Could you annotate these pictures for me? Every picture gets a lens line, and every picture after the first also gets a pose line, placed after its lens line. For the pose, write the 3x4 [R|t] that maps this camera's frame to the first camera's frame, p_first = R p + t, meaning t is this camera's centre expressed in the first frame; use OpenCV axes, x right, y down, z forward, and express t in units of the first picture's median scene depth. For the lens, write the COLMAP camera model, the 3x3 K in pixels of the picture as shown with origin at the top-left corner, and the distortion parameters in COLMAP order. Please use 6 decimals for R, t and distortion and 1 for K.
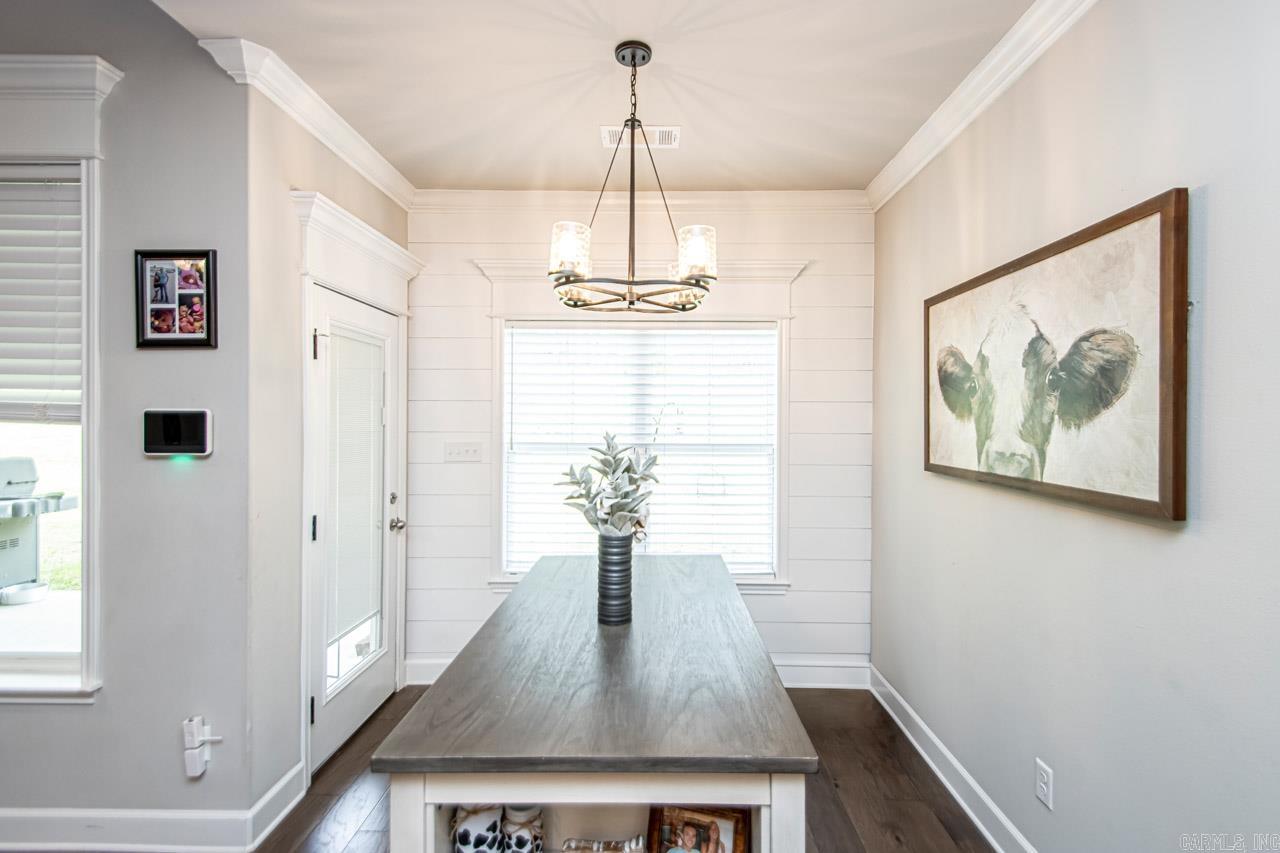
lens RADIAL K [[606.6, 0, 626.1], [0, 606.6, 425.7], [0, 0, 1]] dist [0.017869, -0.000180]
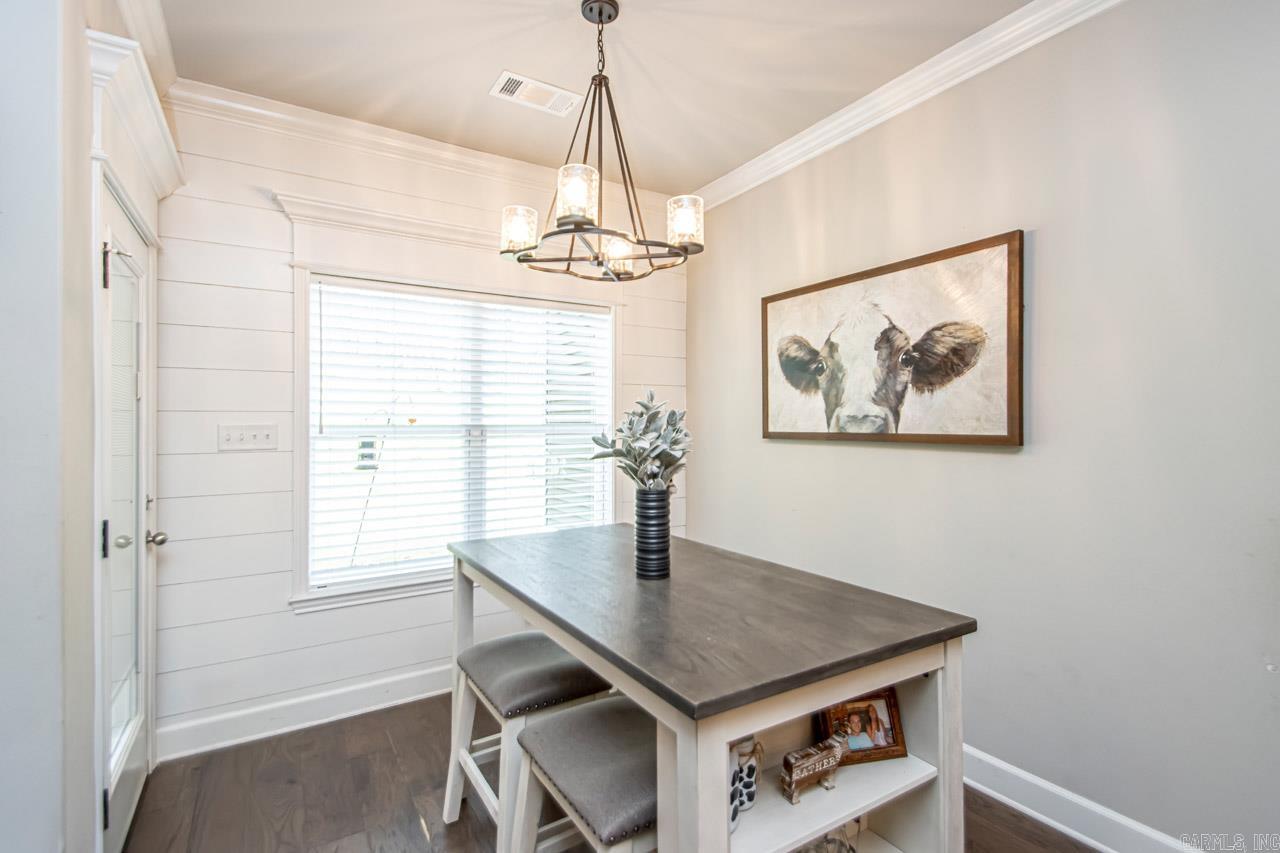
lens RADIAL K [[611.8, 0, 637.0], [0, 611.8, 428.3], [0, 0, 1]] dist [0.031431, -0.021038]
pose [[0.841740, -0.008811, 0.539812, -0.516810], [0.010693, 0.999943, -0.000353, 0.069529], [-0.539778, 0.006070, 0.841786, 0.147473]]
